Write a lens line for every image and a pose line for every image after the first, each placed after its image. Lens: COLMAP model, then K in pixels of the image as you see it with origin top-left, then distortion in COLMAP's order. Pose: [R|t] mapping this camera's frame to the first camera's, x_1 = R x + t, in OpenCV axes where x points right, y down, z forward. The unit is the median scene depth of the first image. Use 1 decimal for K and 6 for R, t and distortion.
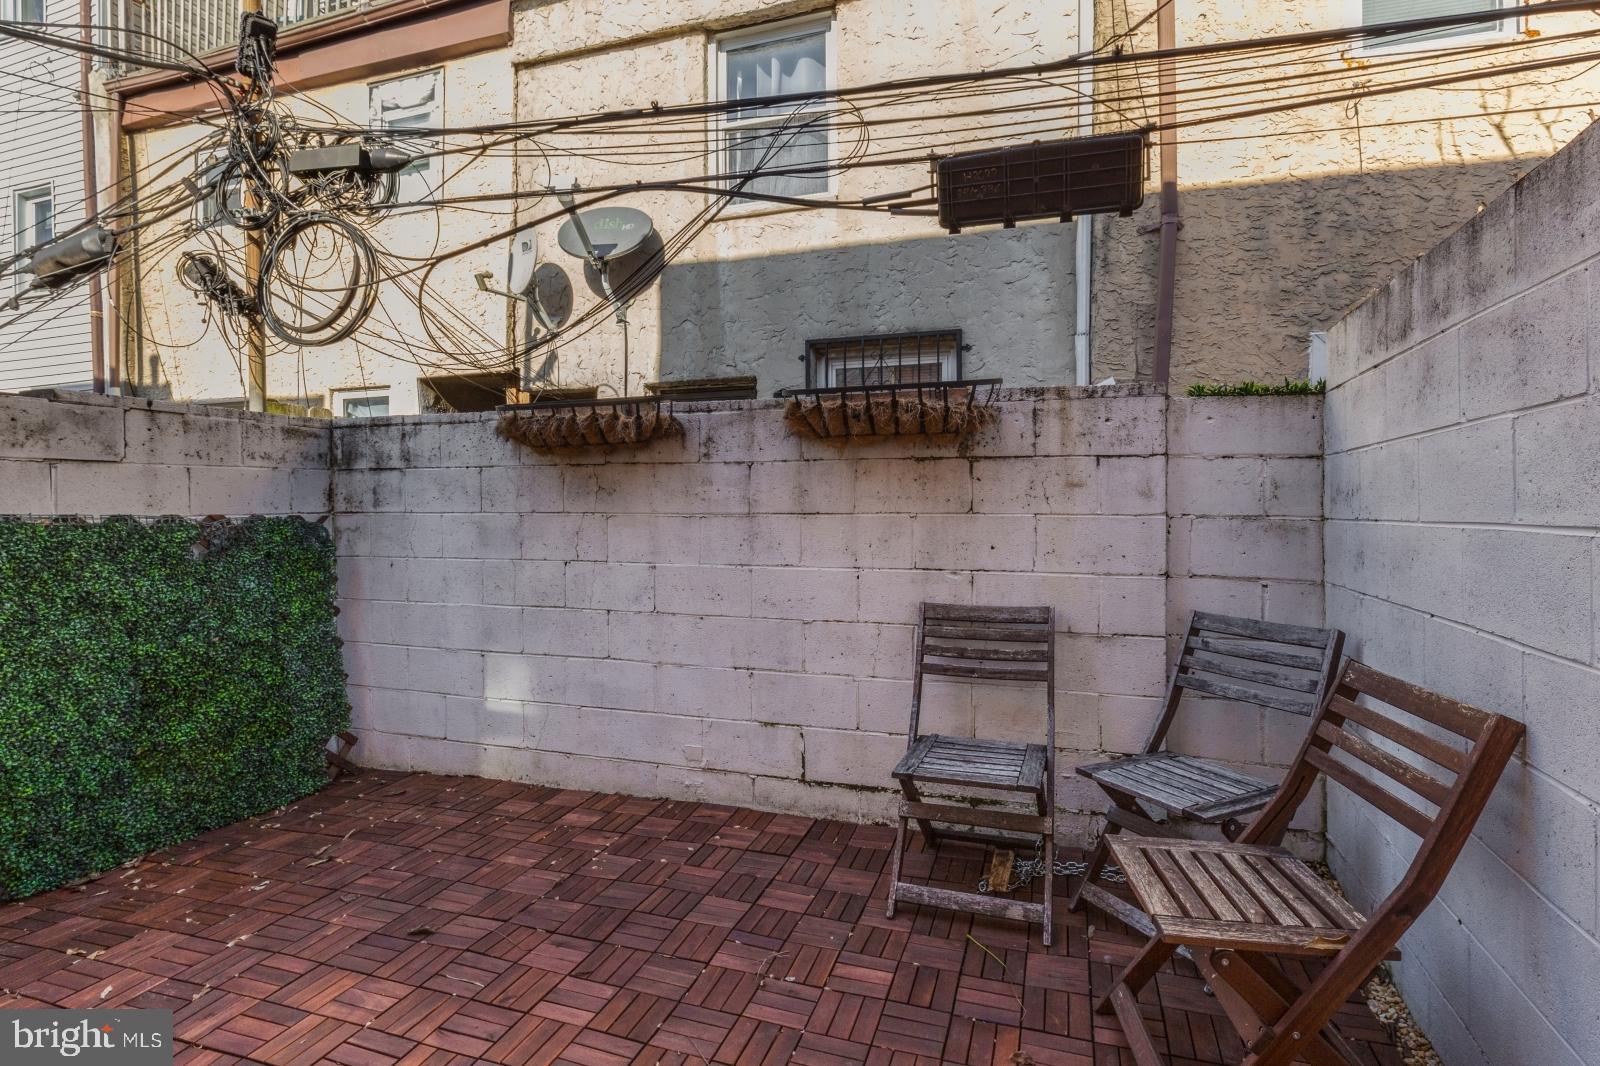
lens RADIAL K [[734.0, 0, 799.7], [0, 734.0, 504.5], [0, 0, 1]] dist [-0.004233, -0.000103]
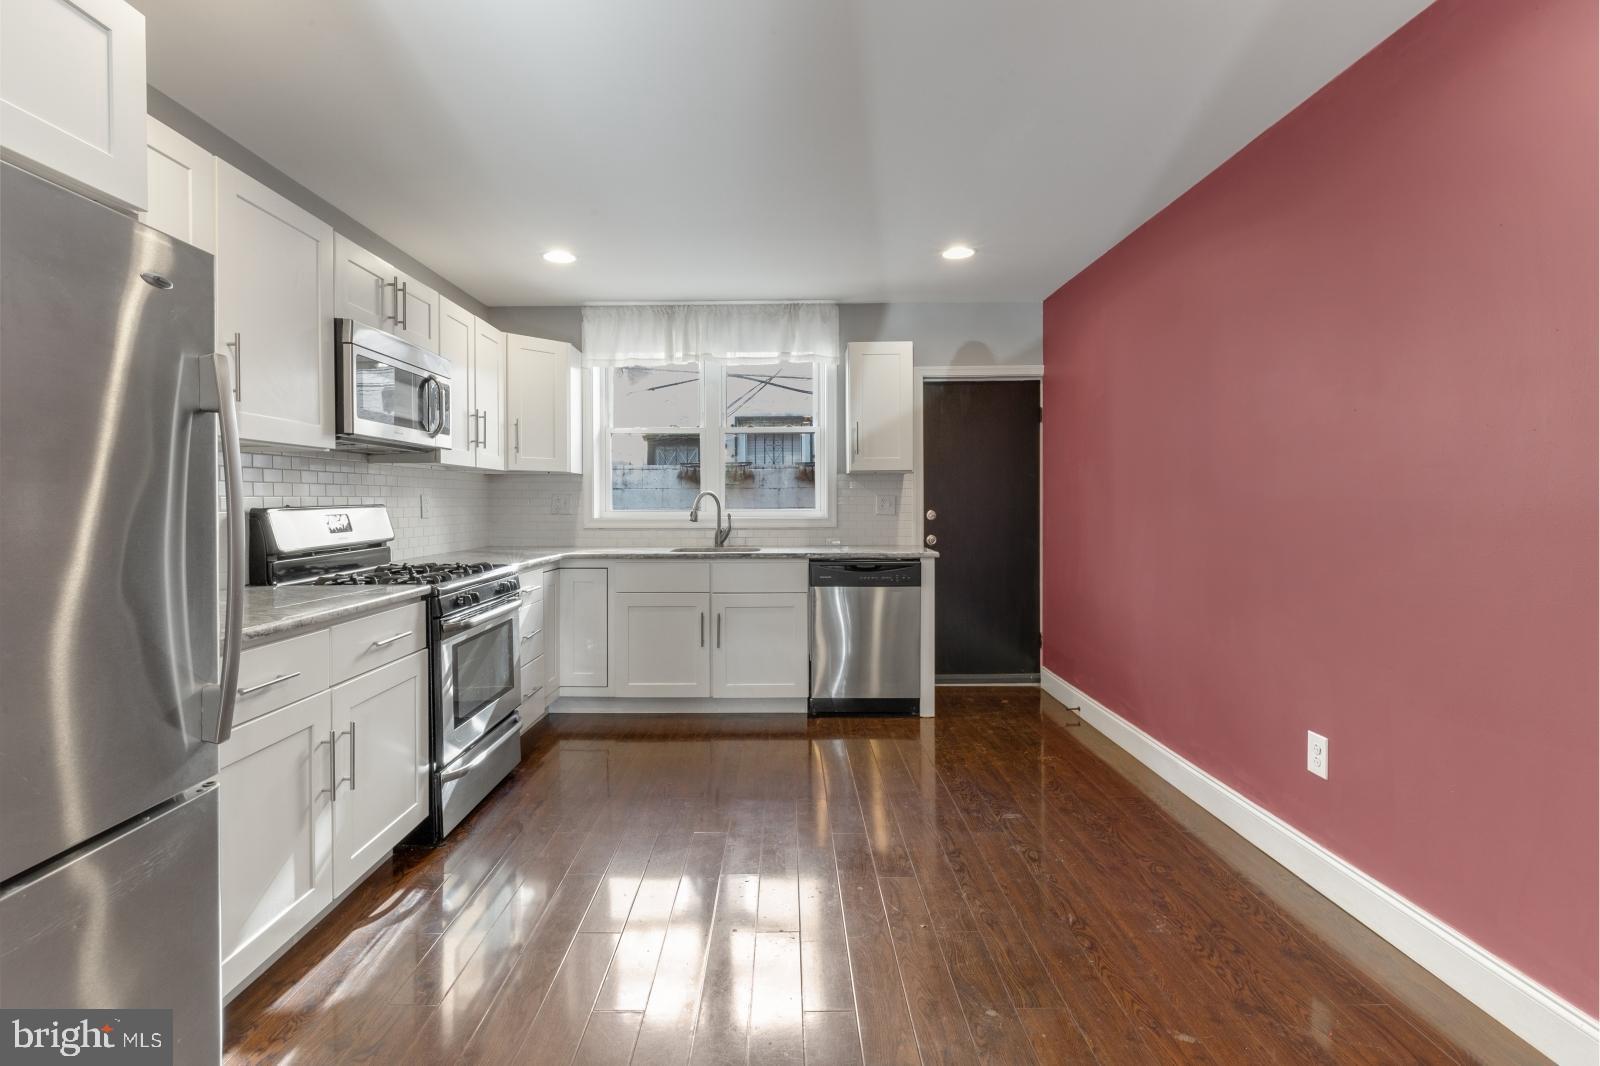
lens RADIAL K [[740.8, 0, 775.1], [0, 740.8, 496.5], [0, 0, 1]] dist [0.000645, -0.000009]
pose [[0.939402, 0.000184, 0.342817, -0.961438], [0.003178, 0.999952, -0.009246, -0.003119], [-0.342803, 0.009775, 0.939357, -1.414678]]
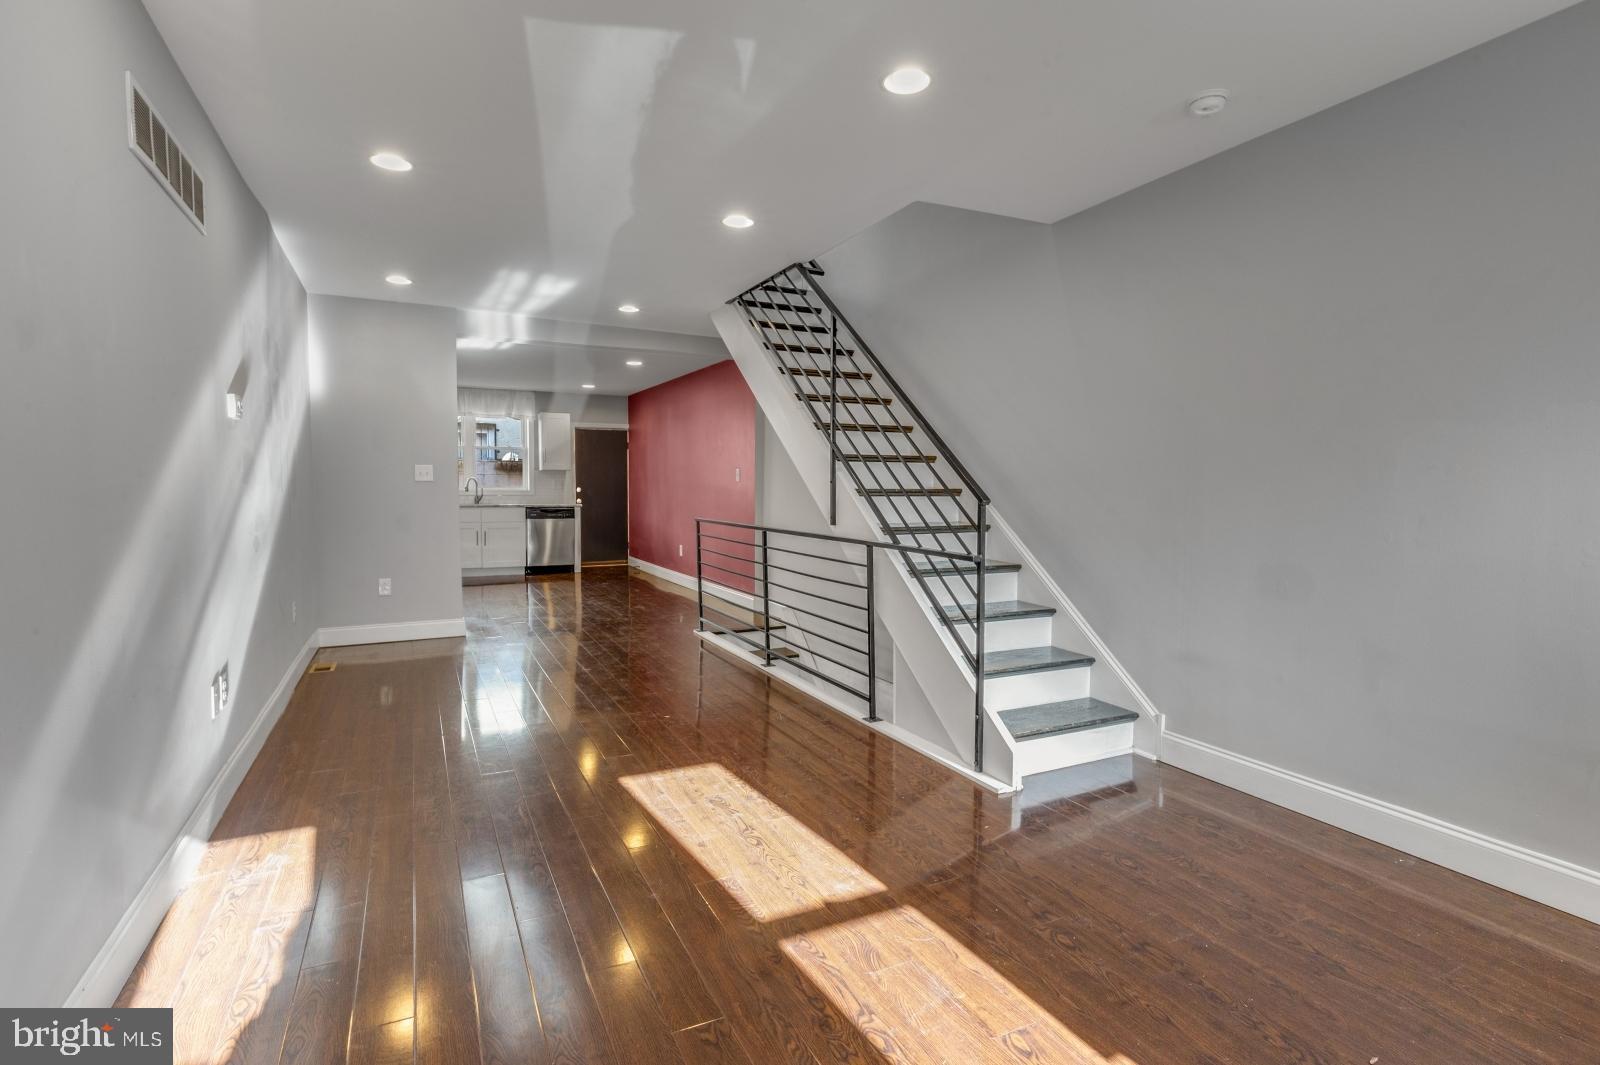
lens RADIAL K [[770.7, 0, 783.0], [0, 770.7, 538.6], [0, 0, 1]] dist [0.008188, -0.000519]
pose [[0.688844, -0.045319, 0.723491, -2.009317], [-0.004838, 0.997734, 0.067104, 0.004720], [-0.724893, -0.049724, 0.687064, -3.126853]]
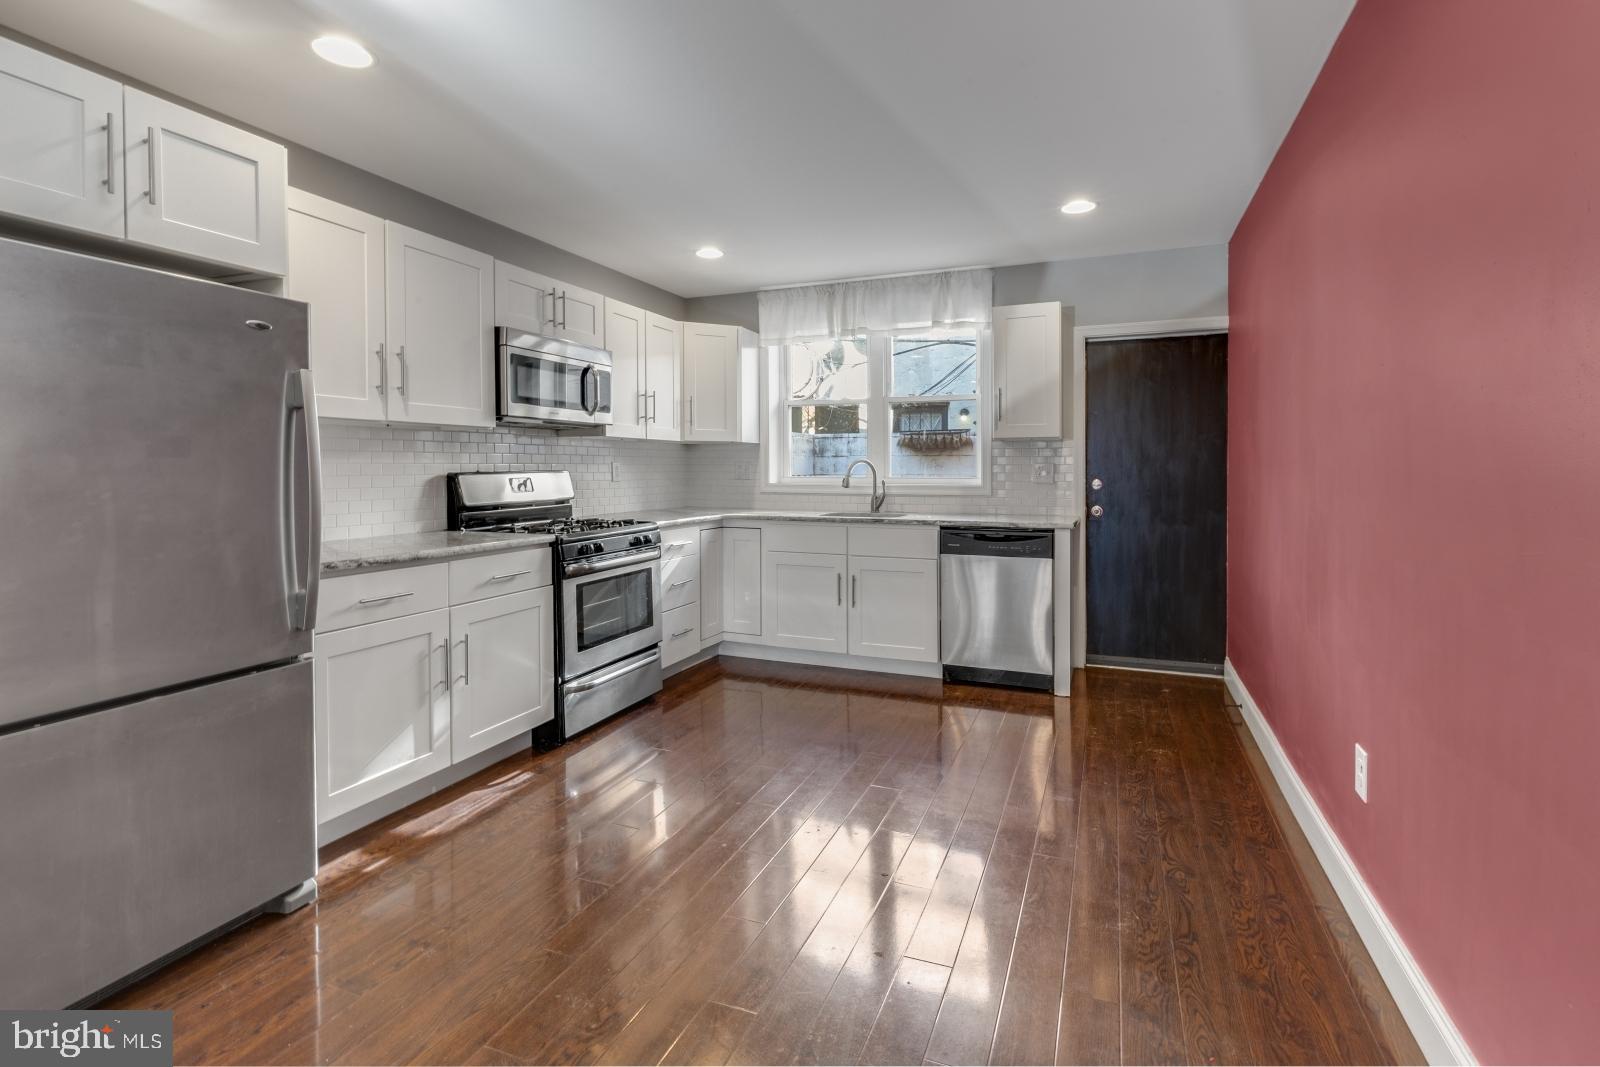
lens RADIAL K [[745.6, 0, 809.7], [0, 745.6, 466.4], [0, 0, 1]] dist [0.001661, -0.000253]
pose [[0.999789, 0.002171, -0.020434, -0.670115], [-0.002257, 0.999989, -0.004186, -0.005278], [0.020425, 0.004231, 0.999782, -1.536575]]
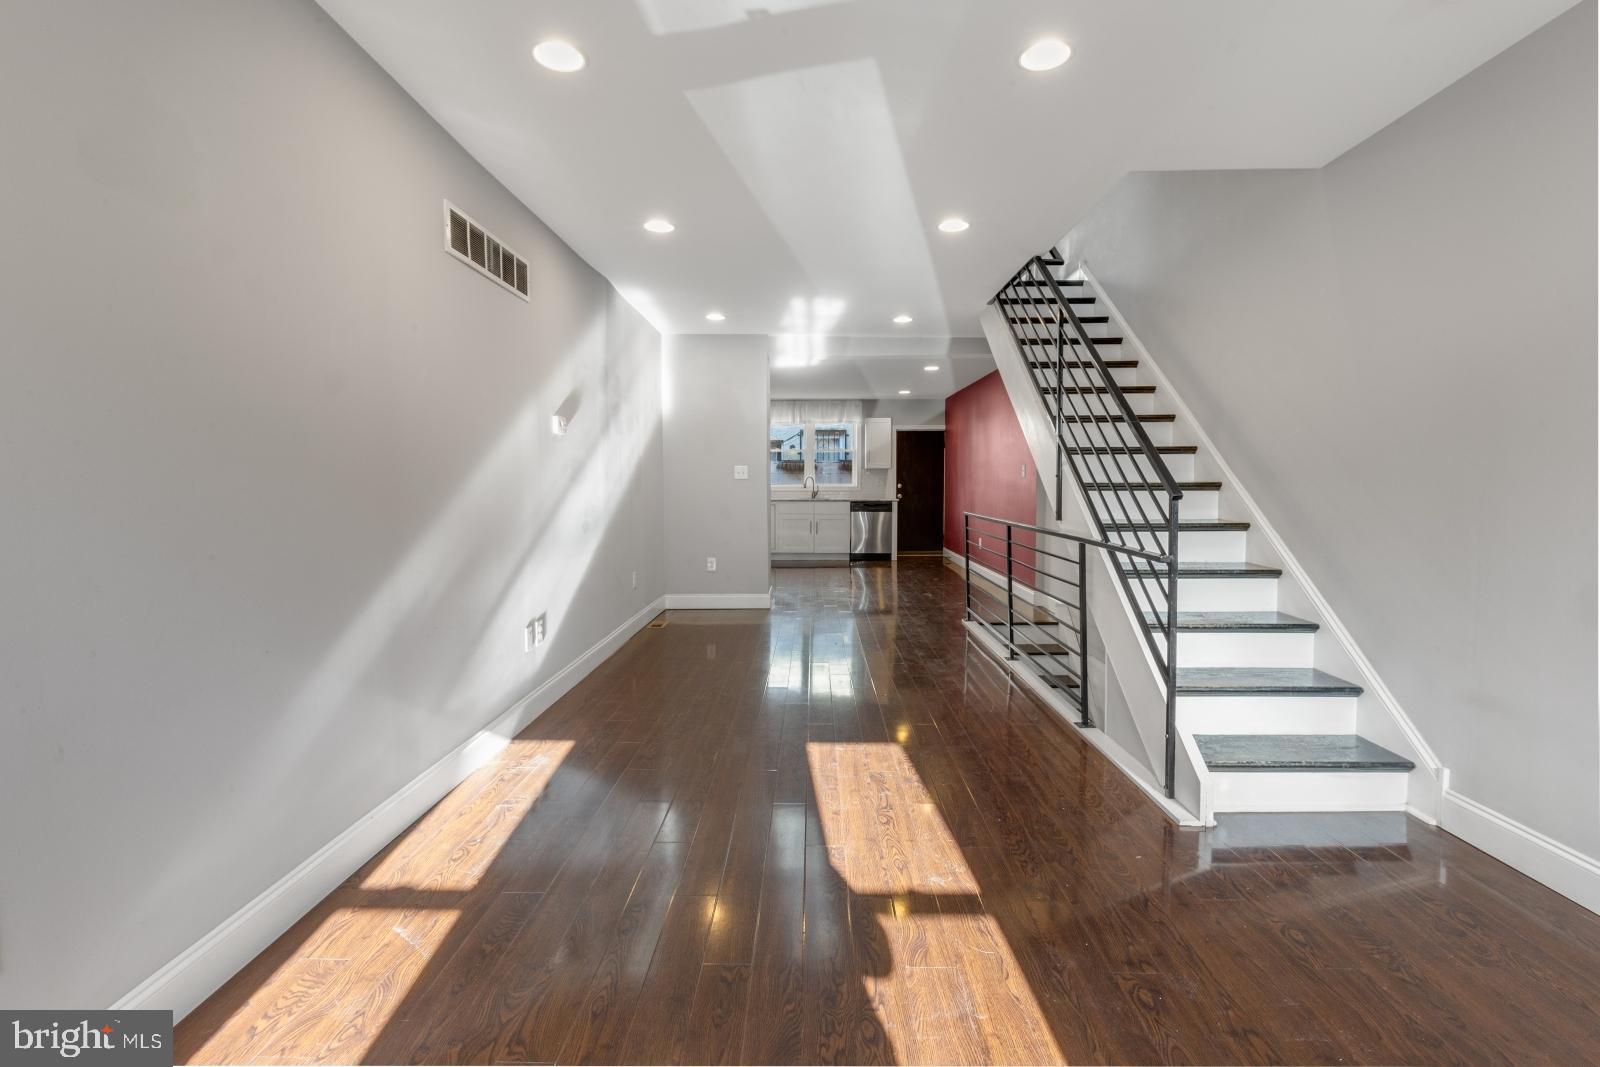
lens RADIAL K [[712.3, 0, 800.0], [0, 712.3, 533.5], [0, 0, 1]] dist [-0.004019, -0.000041]
pose [[0.939943, -0.025887, 0.340347, -1.809295], [0.001774, 0.997477, 0.070970, 0.006221], [-0.341326, -0.066104, 0.937618, -3.243010]]
